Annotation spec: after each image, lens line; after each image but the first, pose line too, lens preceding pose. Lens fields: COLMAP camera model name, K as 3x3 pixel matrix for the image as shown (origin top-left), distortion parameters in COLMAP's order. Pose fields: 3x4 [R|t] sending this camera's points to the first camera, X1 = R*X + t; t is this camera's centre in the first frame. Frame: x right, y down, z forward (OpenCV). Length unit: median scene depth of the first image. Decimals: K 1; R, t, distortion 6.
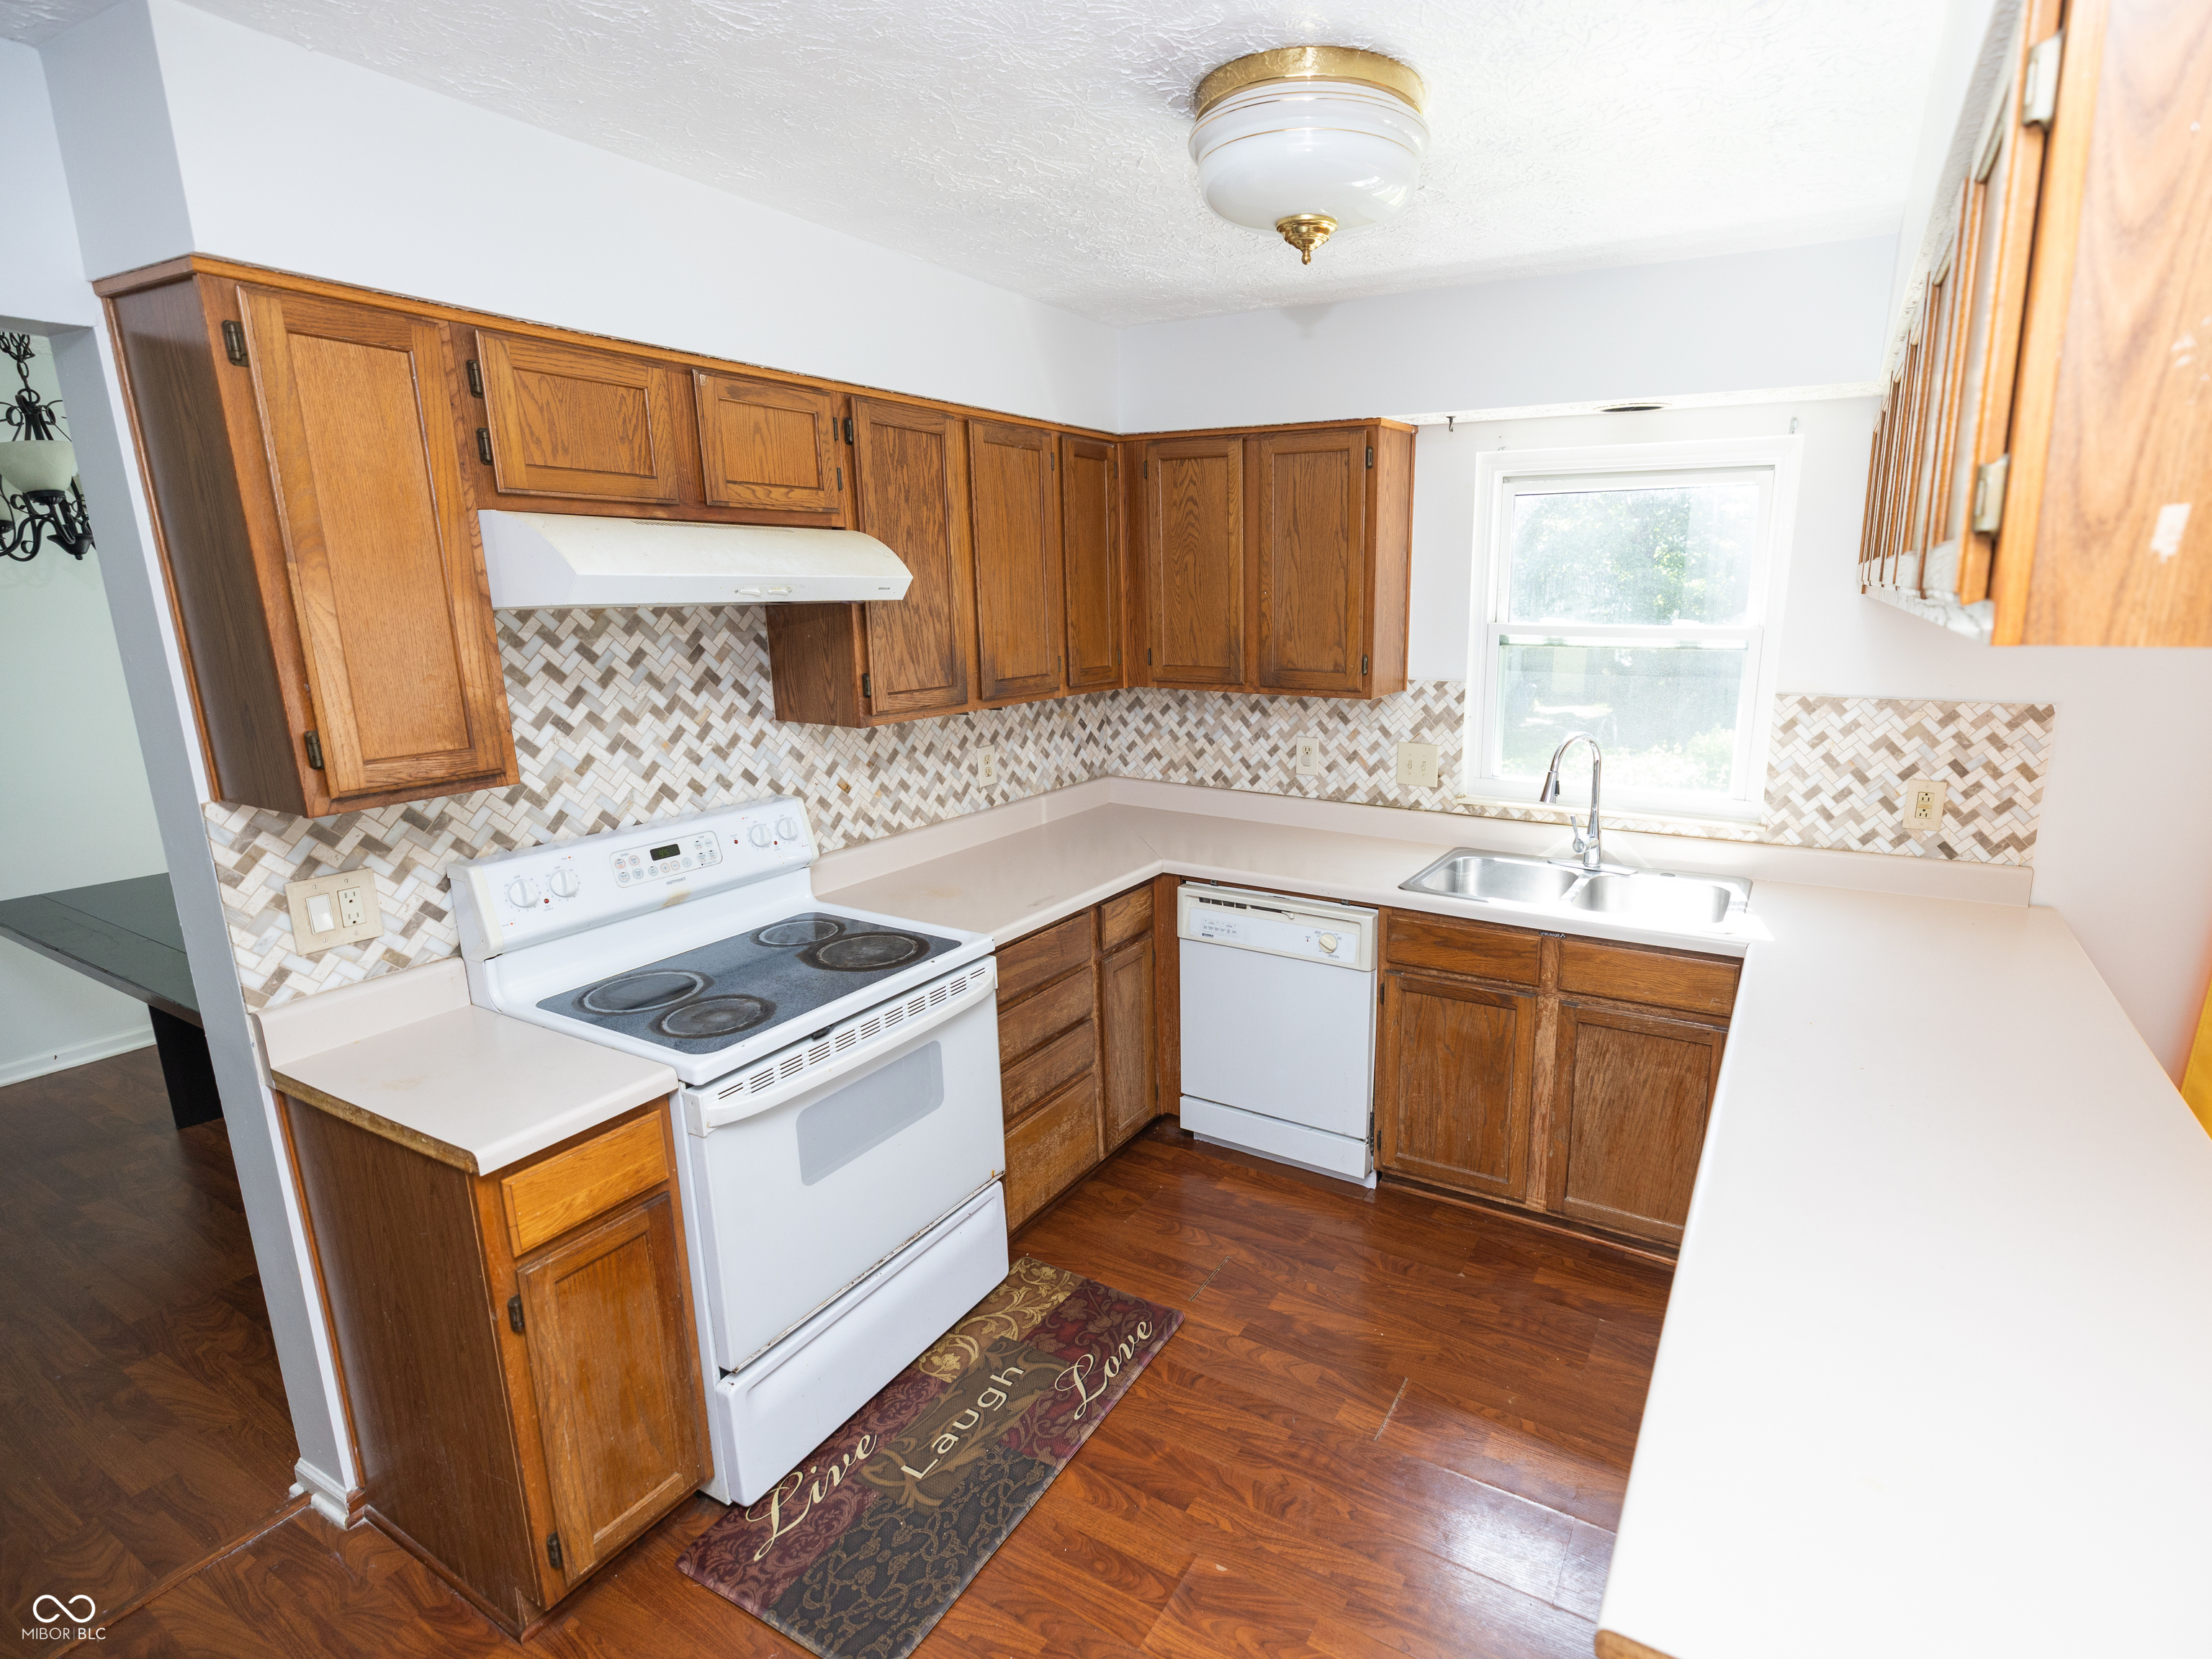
lens RADIAL K [[1076.6, 0, 1249.4], [0, 1076.6, 829.5], [0, 0, 1]] dist [0.000516, 0.000110]
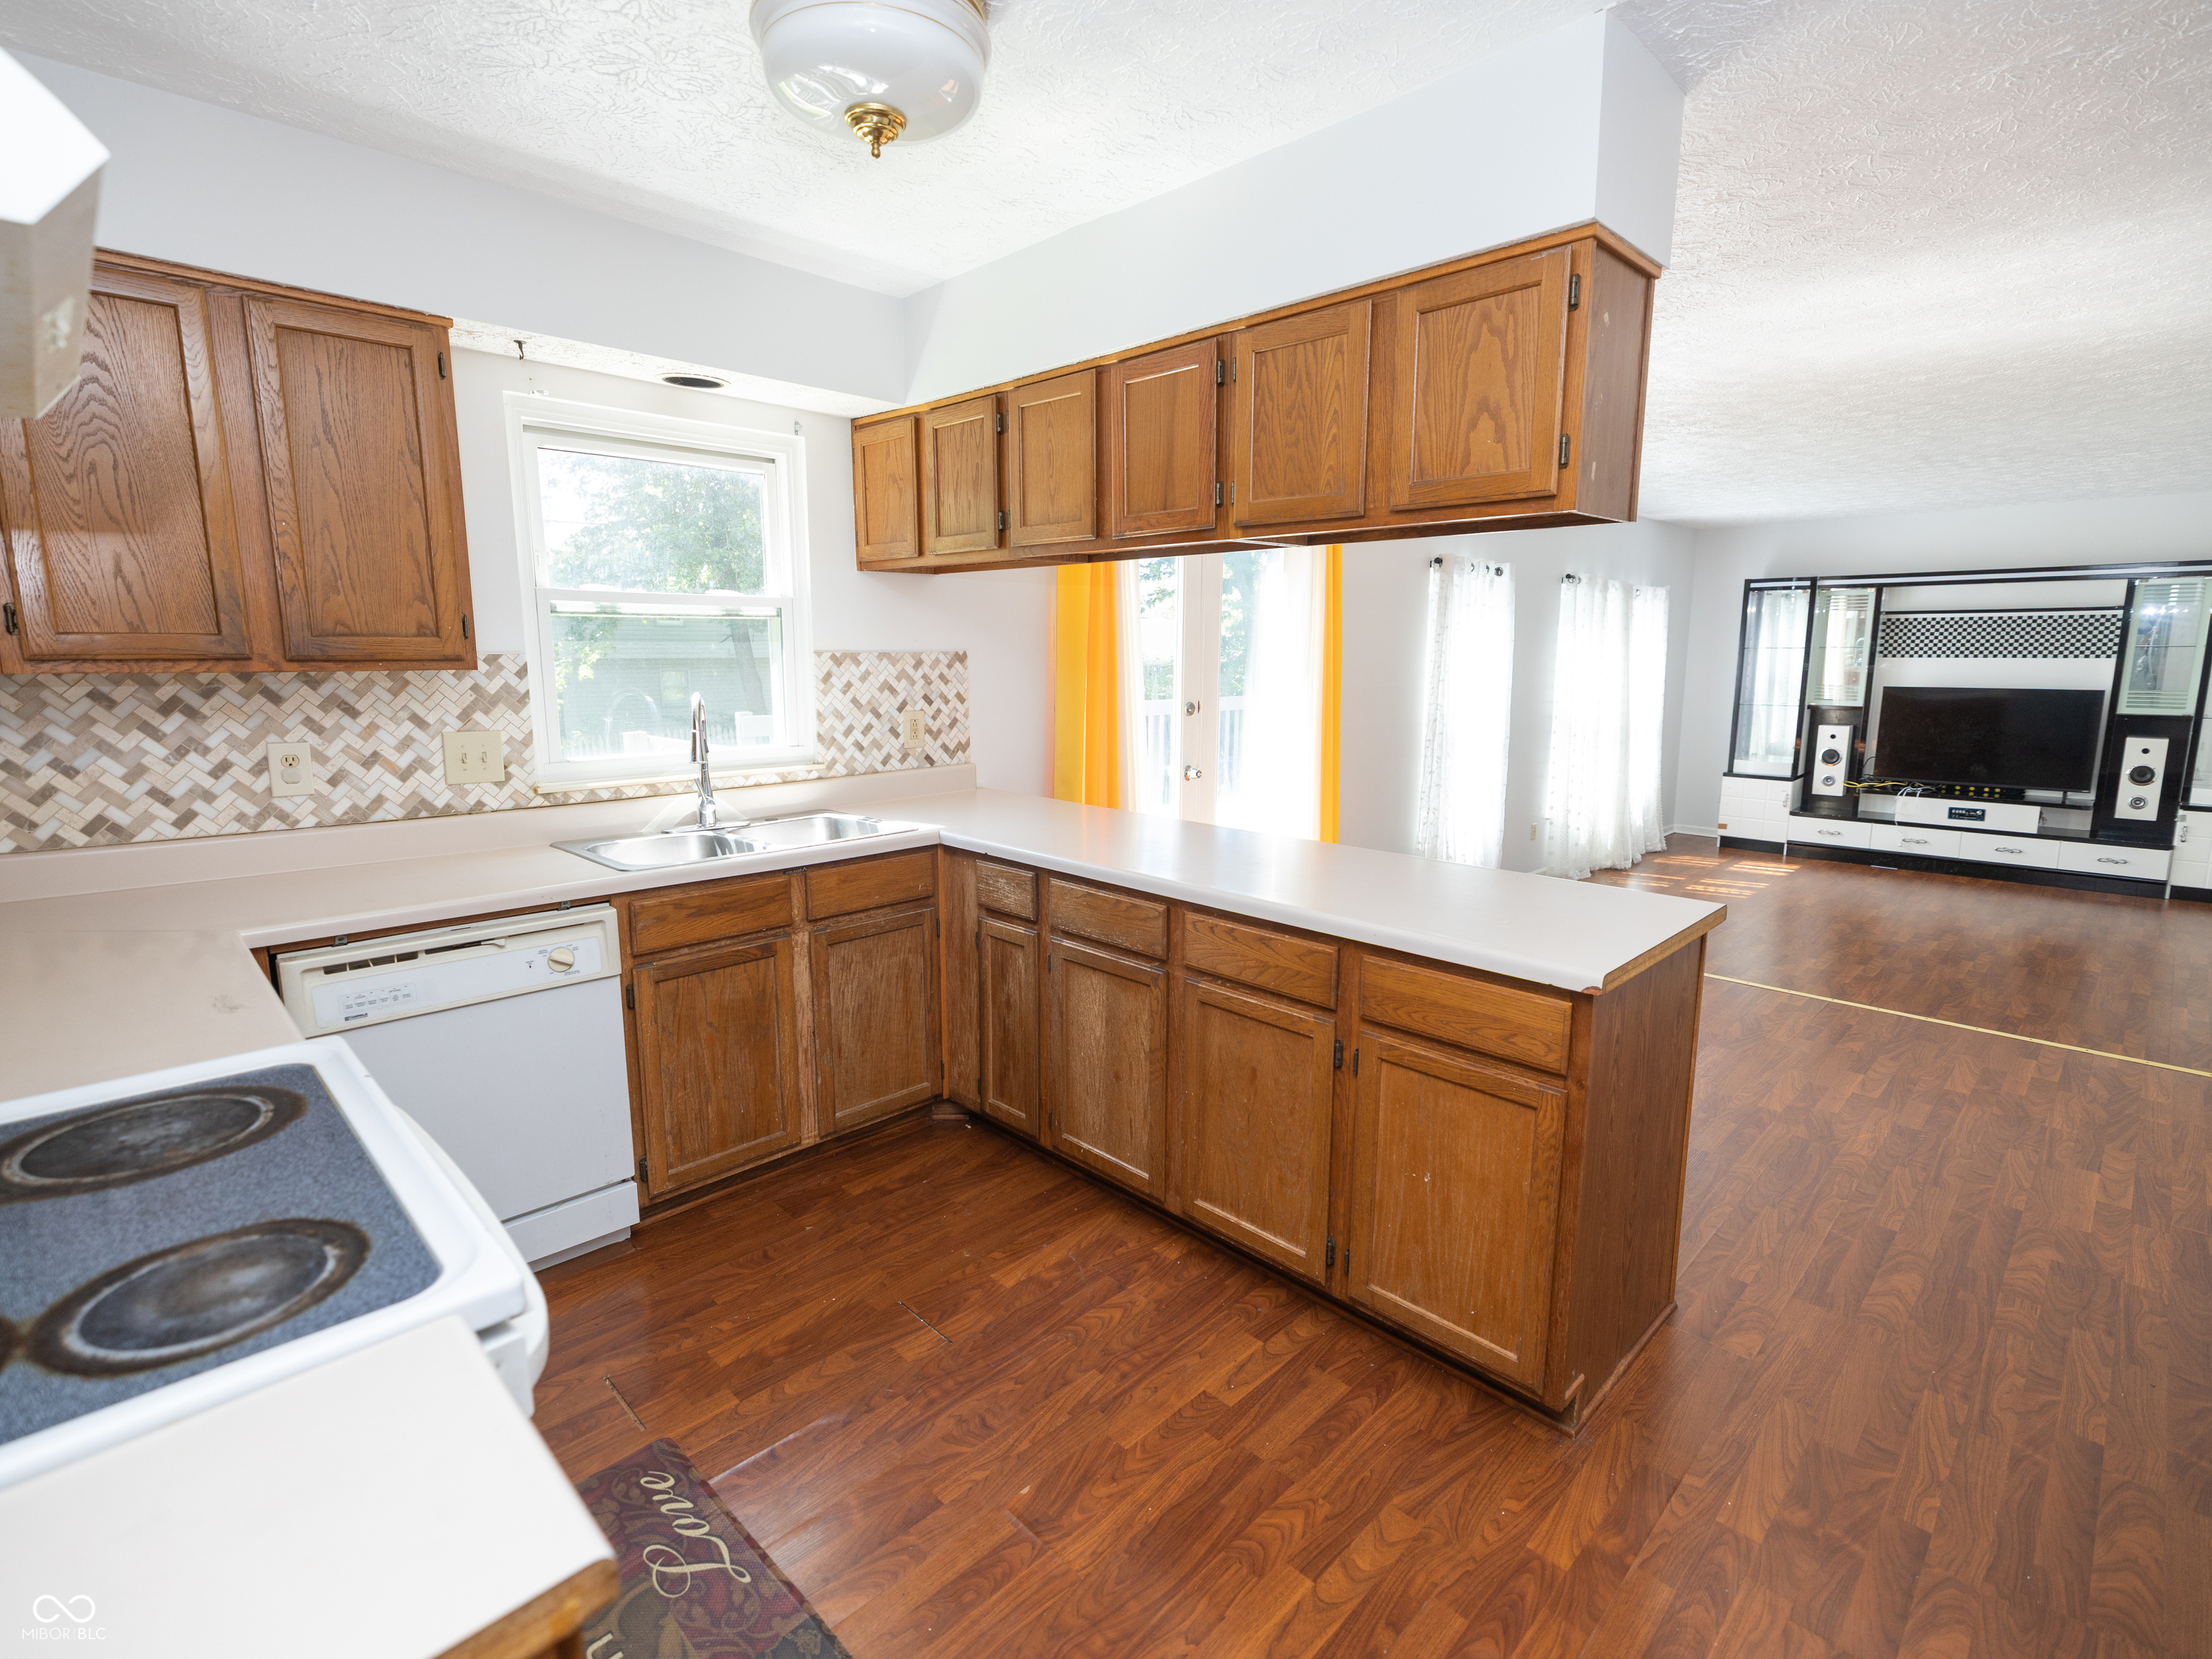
lens RADIAL K [[1039.9, 0, 1104.2], [0, 1039.9, 823.3], [0, 0, 1]] dist [0.002088, 0.000466]
pose [[0.307831, -0.158313, 0.938178, -0.535348], [0.212929, 0.972512, 0.094242, 0.019596], [-0.927309, 0.170755, 0.333078, 0.352747]]
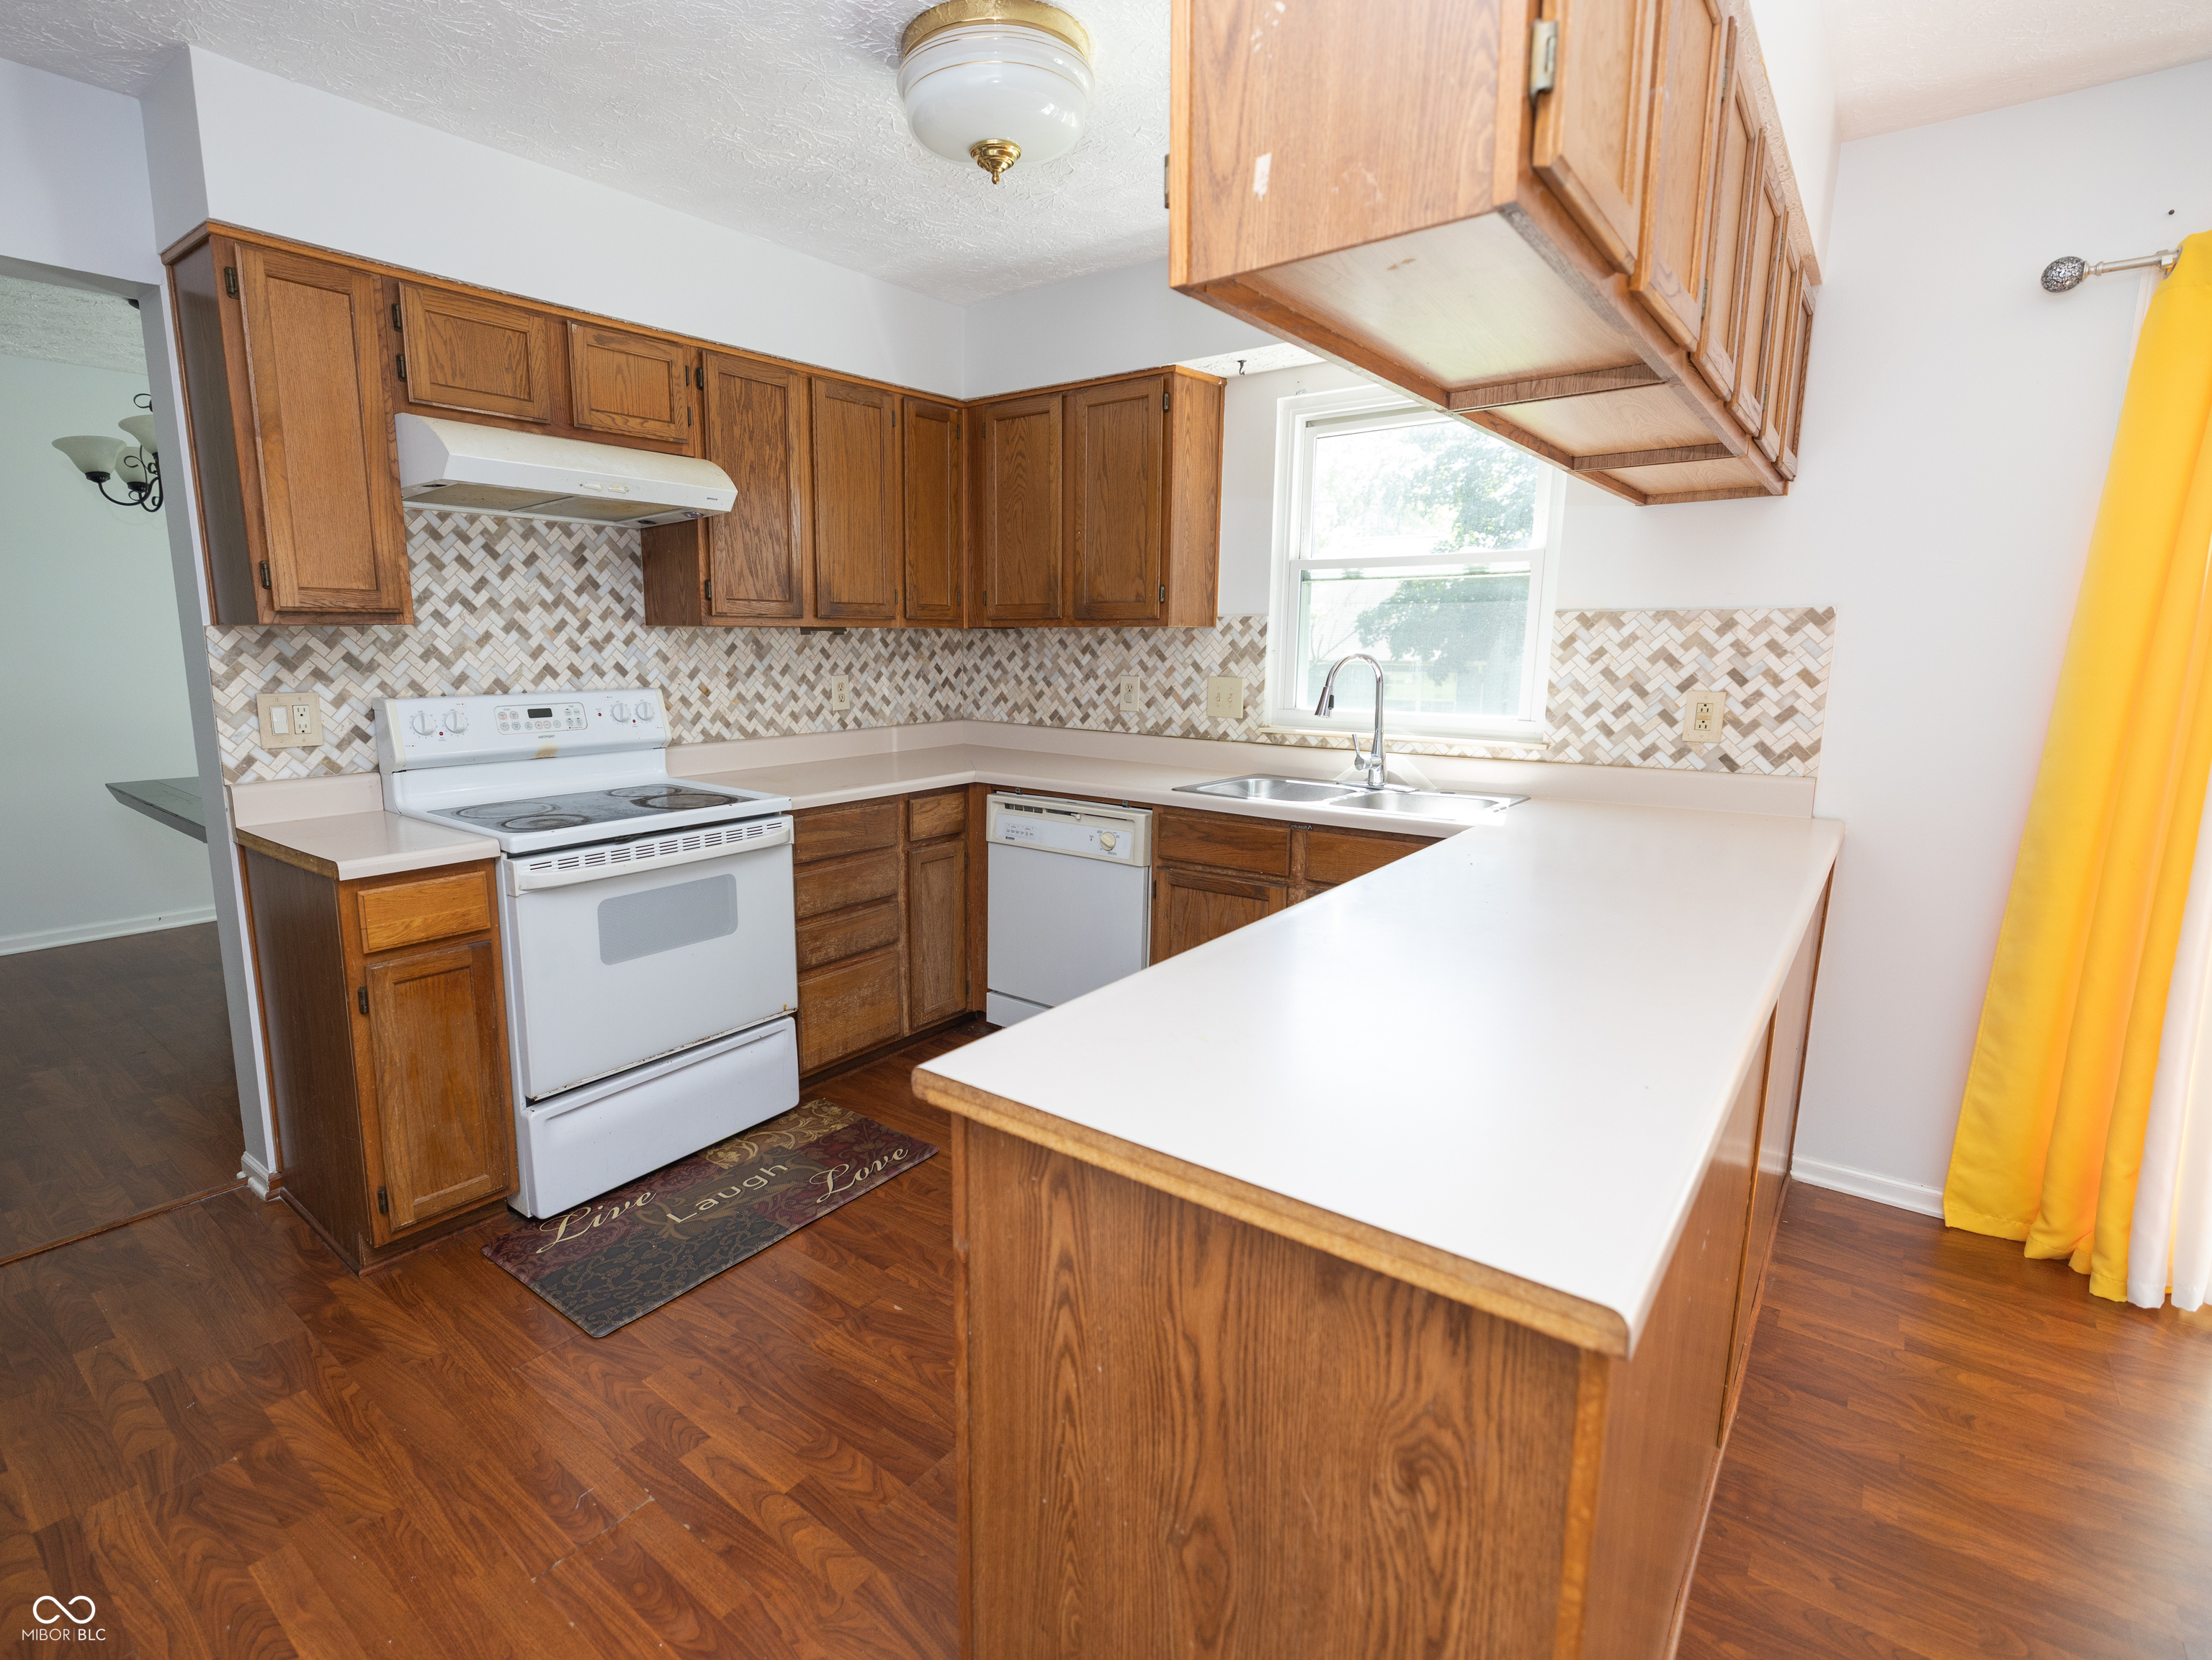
lens RADIAL K [[1077.2, 0, 1022.5], [0, 1077.2, 829.1], [0, 0, 1]] dist [0.000349, -0.000098]
pose [[0.978588, 0.037859, -0.202315, 0.214213], [-0.048222, 0.997752, -0.046535, 0.152459], [0.200098, 0.055294, 0.978214, -0.082573]]
